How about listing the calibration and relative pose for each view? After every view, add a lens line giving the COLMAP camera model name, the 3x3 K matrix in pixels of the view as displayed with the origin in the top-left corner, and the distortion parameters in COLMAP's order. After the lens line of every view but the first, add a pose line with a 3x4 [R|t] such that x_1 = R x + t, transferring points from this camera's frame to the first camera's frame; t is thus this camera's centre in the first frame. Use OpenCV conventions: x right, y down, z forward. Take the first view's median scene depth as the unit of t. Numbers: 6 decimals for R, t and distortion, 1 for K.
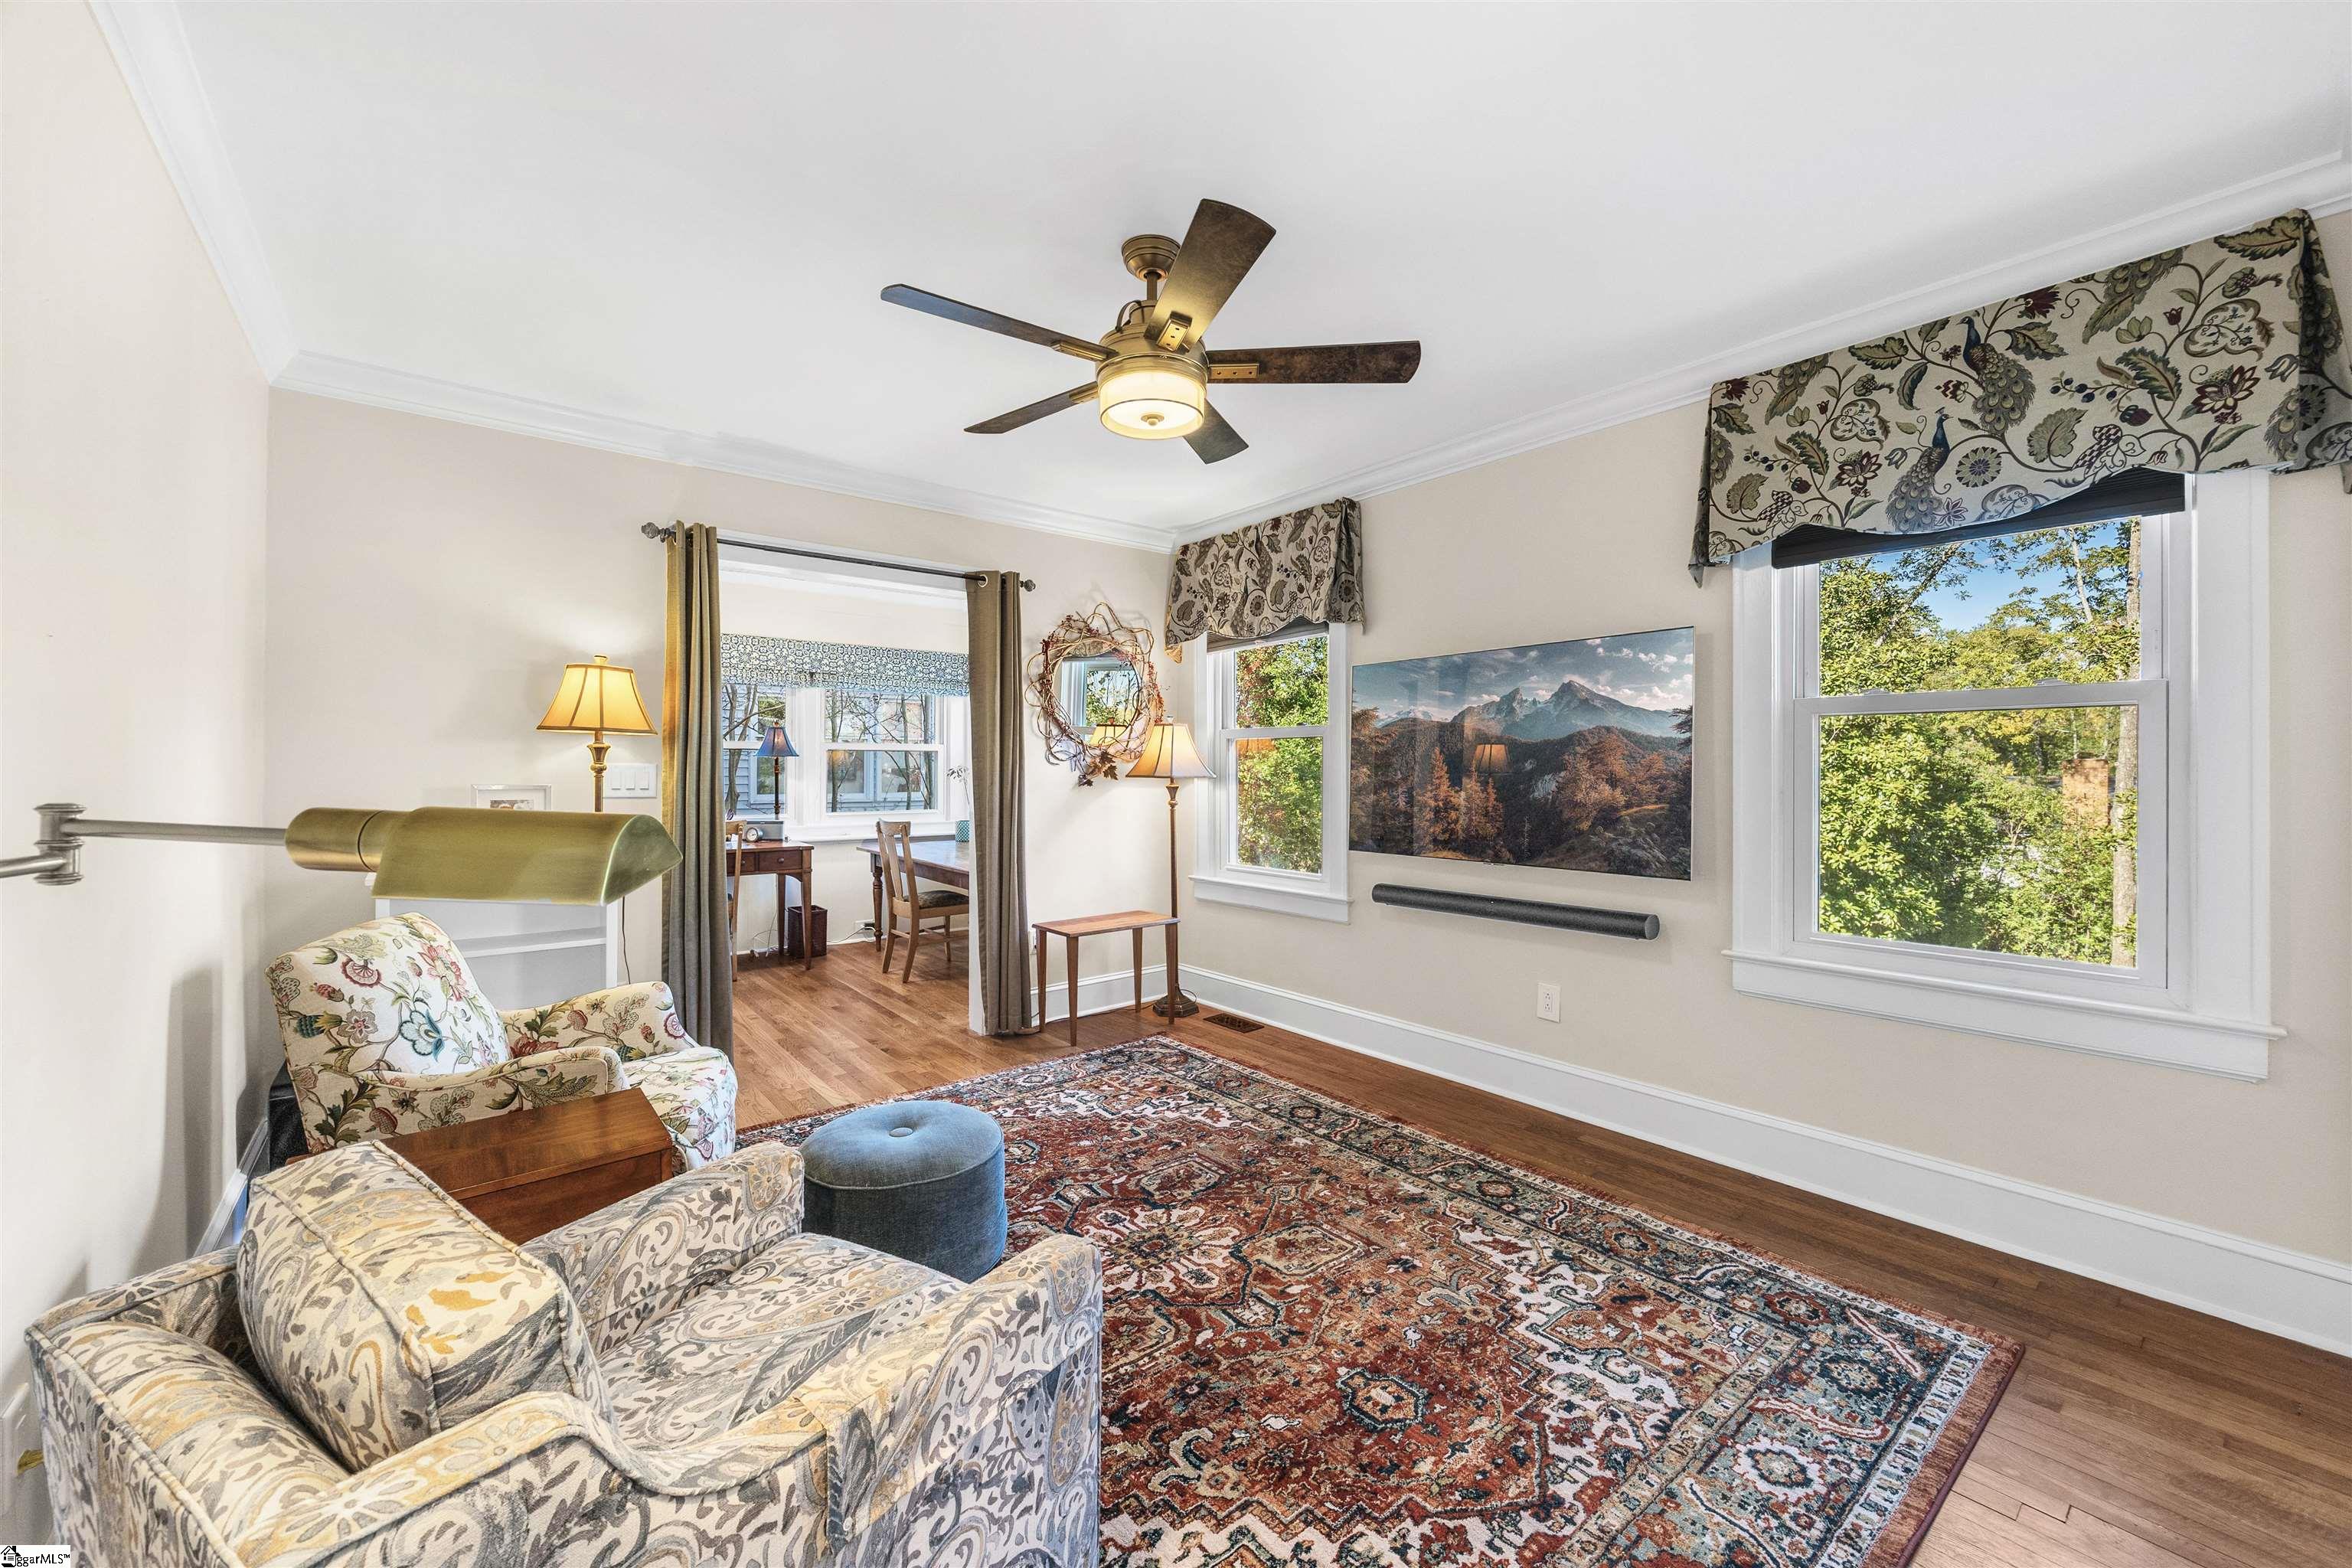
lens RADIAL K [[918.3, 0, 1190.5], [0, 918.3, 774.3], [0, 0, 1]] dist [-0.002544, -0.000002]
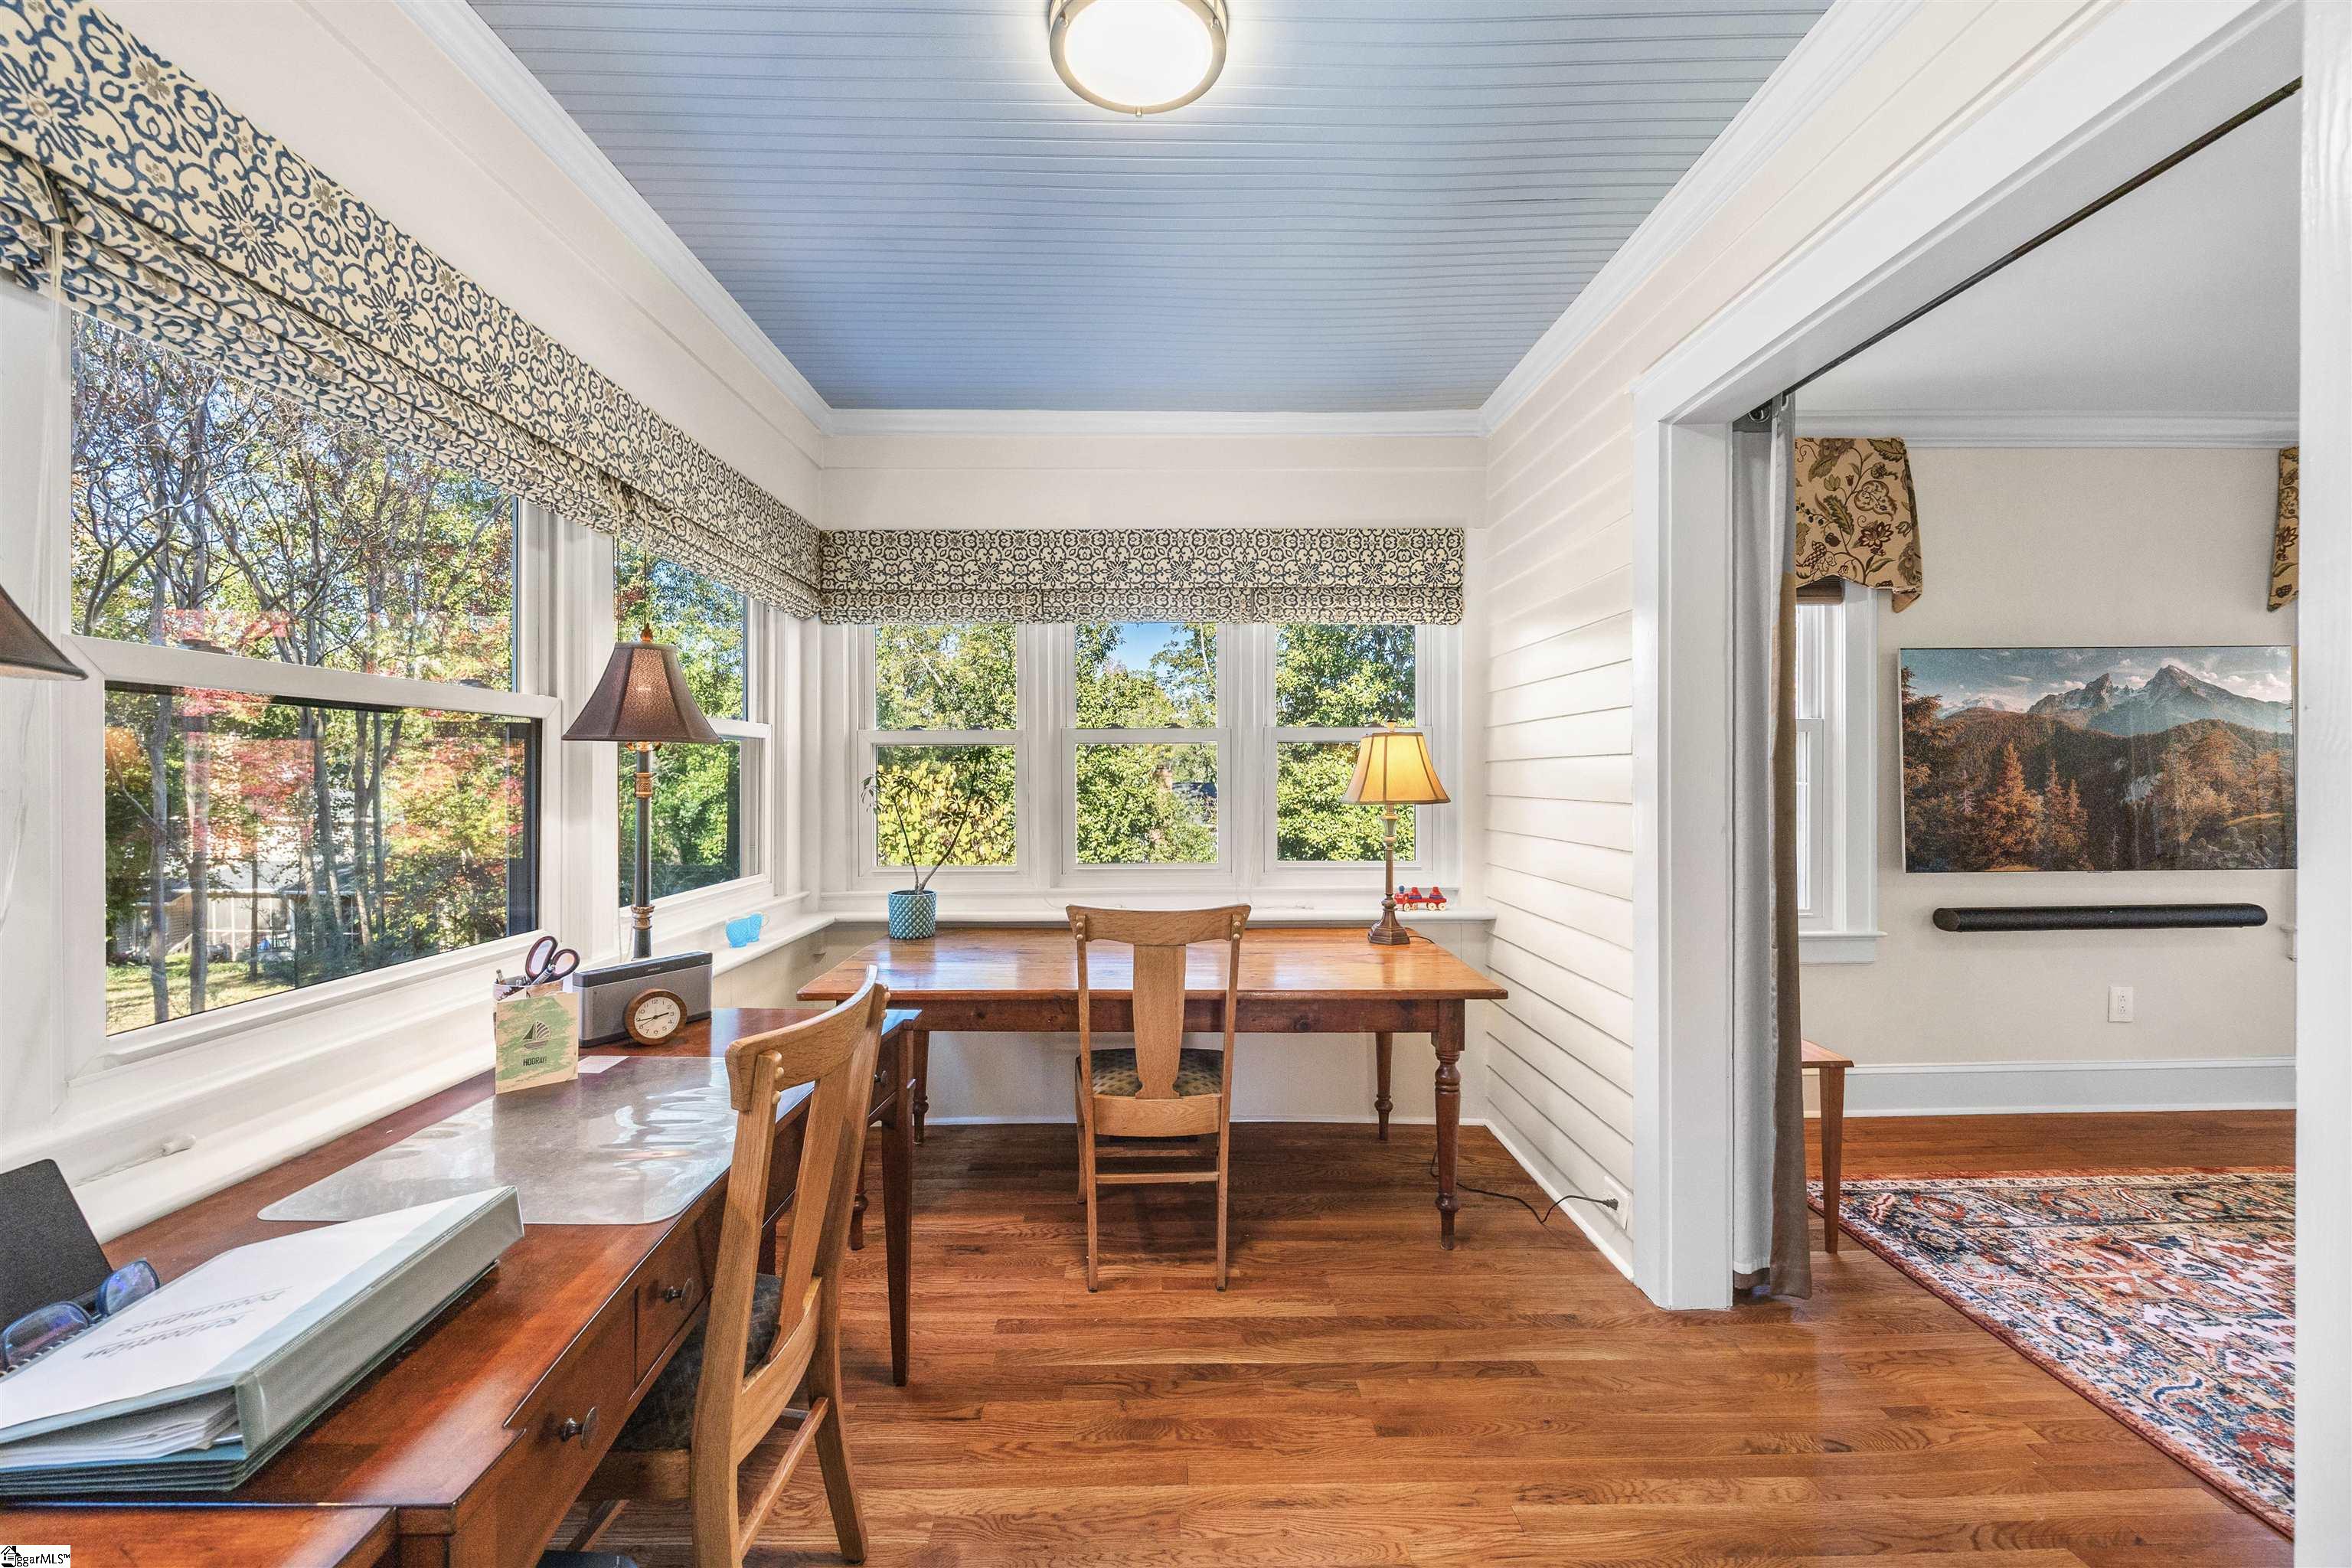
lens RADIAL K [[918.3, 0, 1178.5], [0, 918.3, 782.4], [0, 0, 1]] dist [-0.002544, -0.000002]
pose [[0.609770, -0.001232, 0.792578, -1.002636], [0.011270, 0.999911, -0.007117, 0.002516], [-0.792499, 0.013272, 0.609729, 1.173312]]
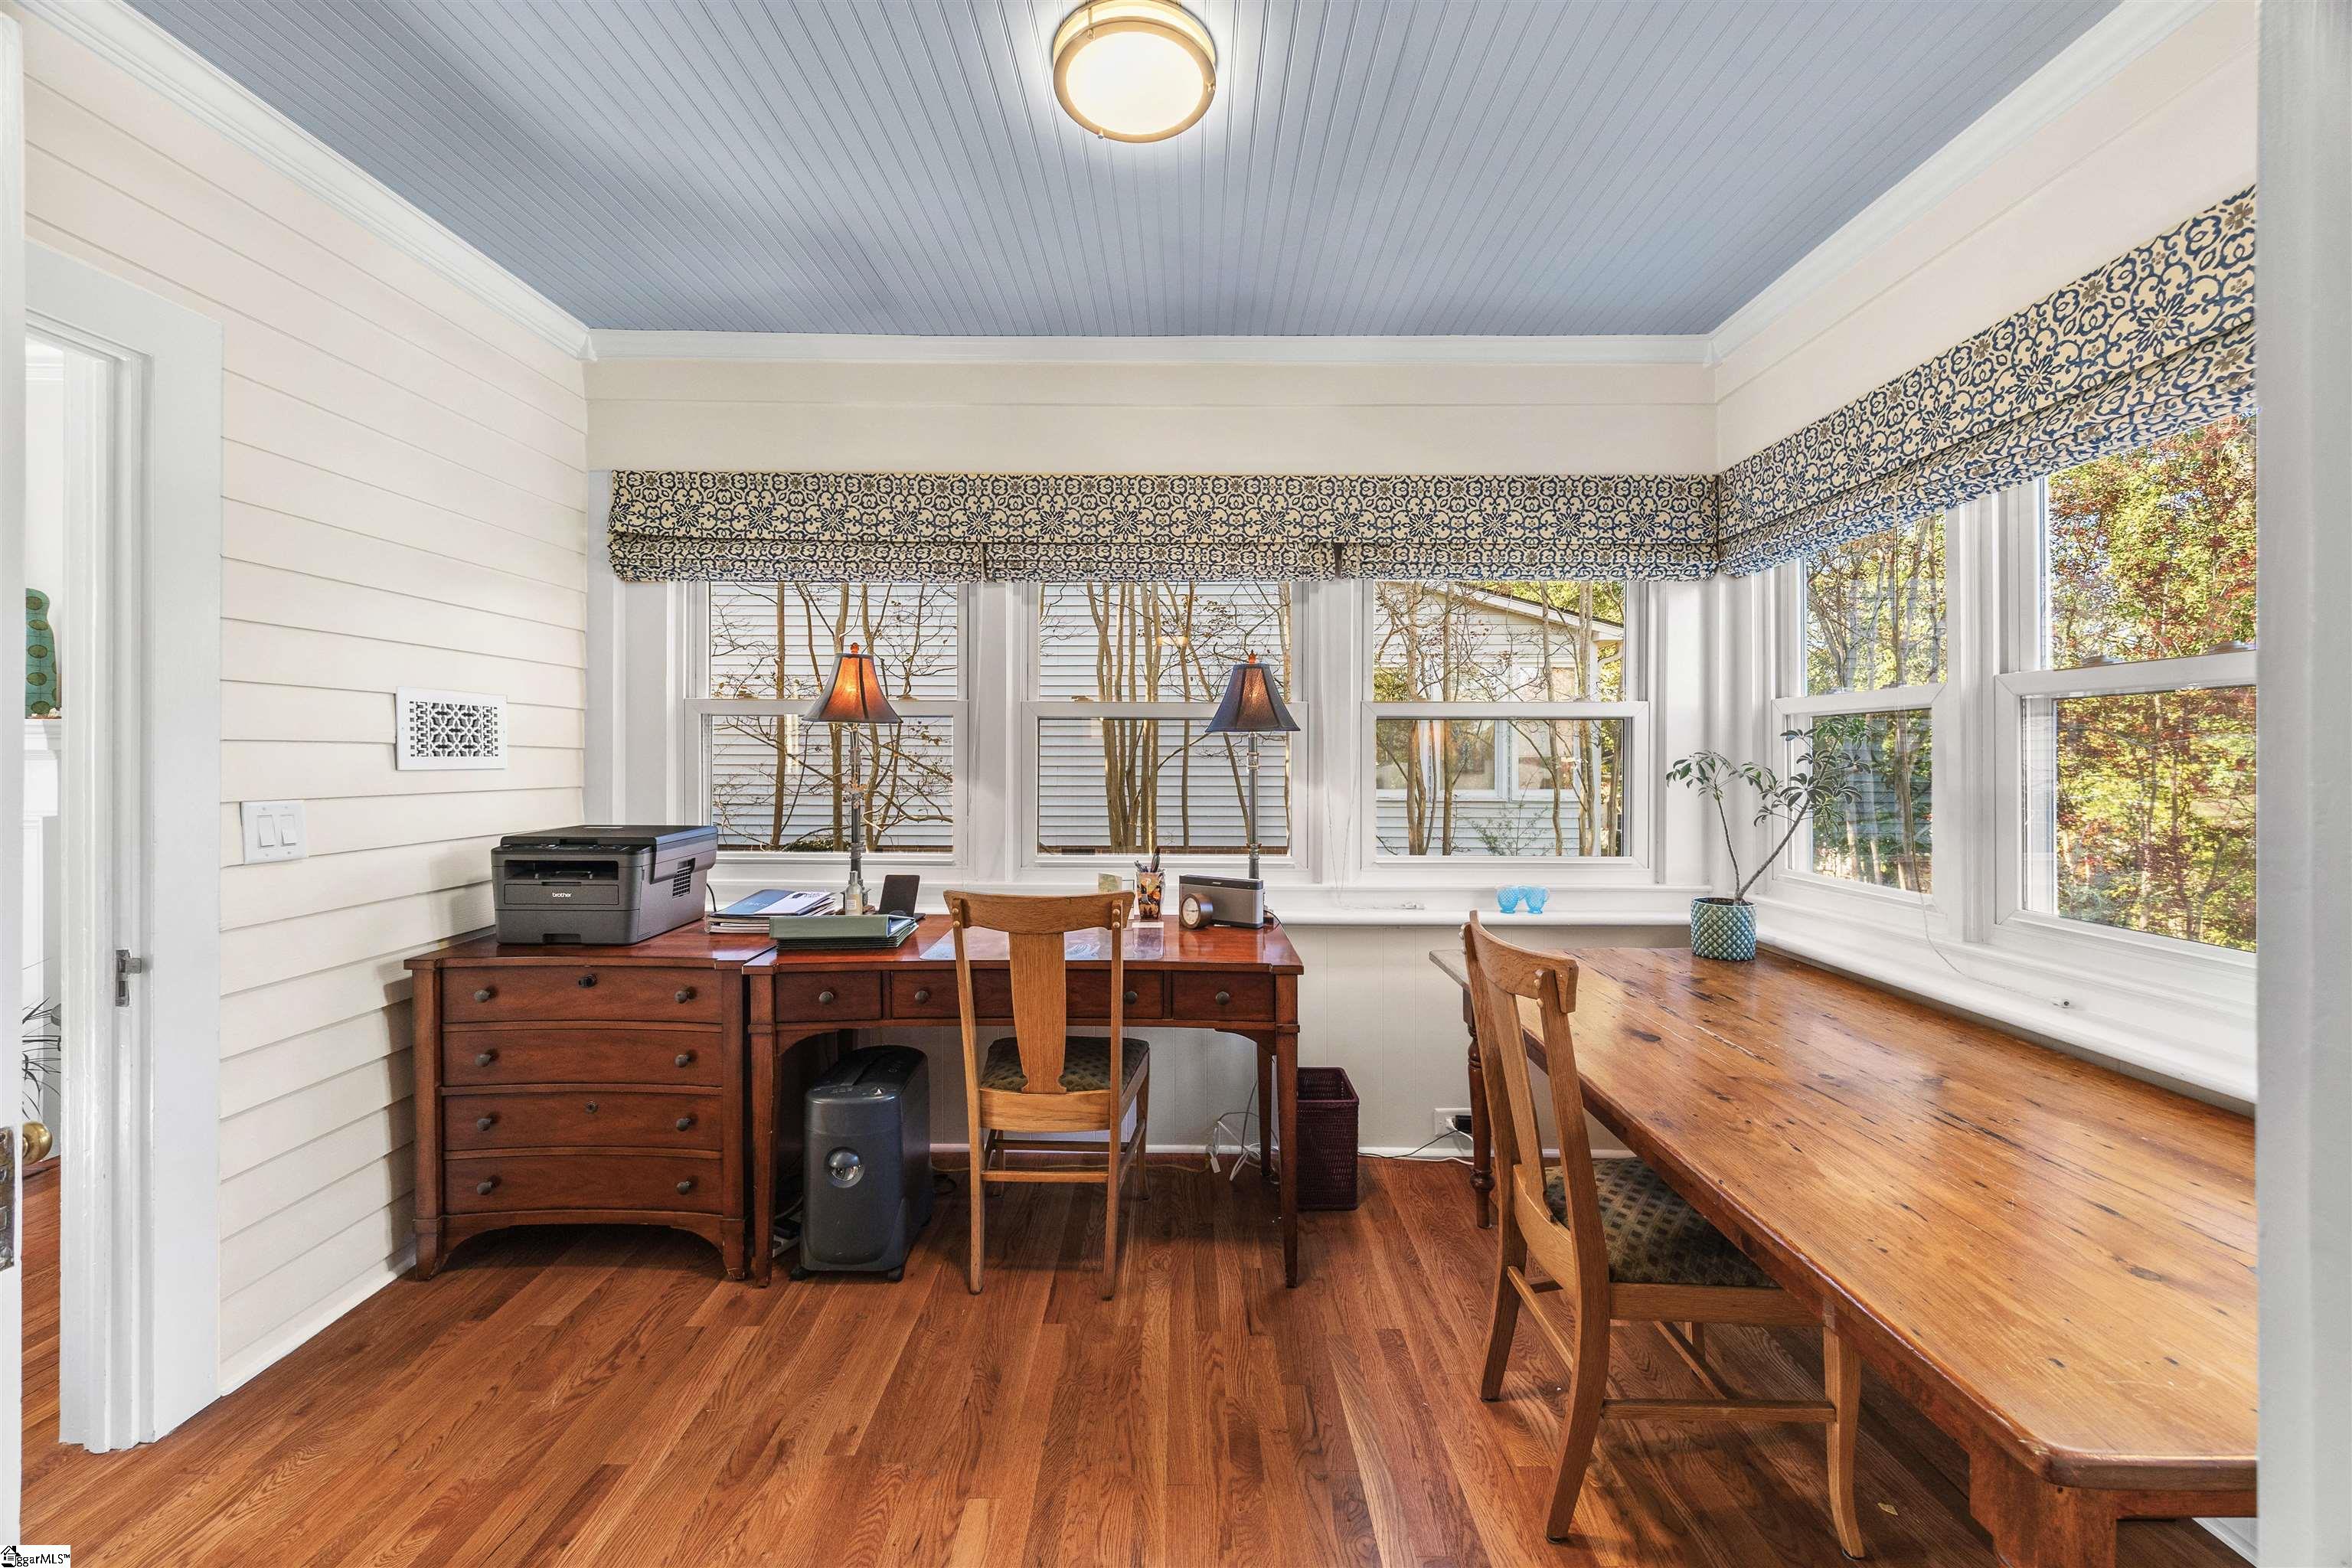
lens RADIAL K [[918.3, 0, 1225.7], [0, 918.3, 763.2], [0, 0, 1]] dist [-0.002544, -0.000002]
pose [[0.800467, 0.011291, -0.599270, -0.341475], [-0.010157, 0.999935, 0.005272, -0.010703], [0.599291, 0.001867, 0.800529, 1.106457]]
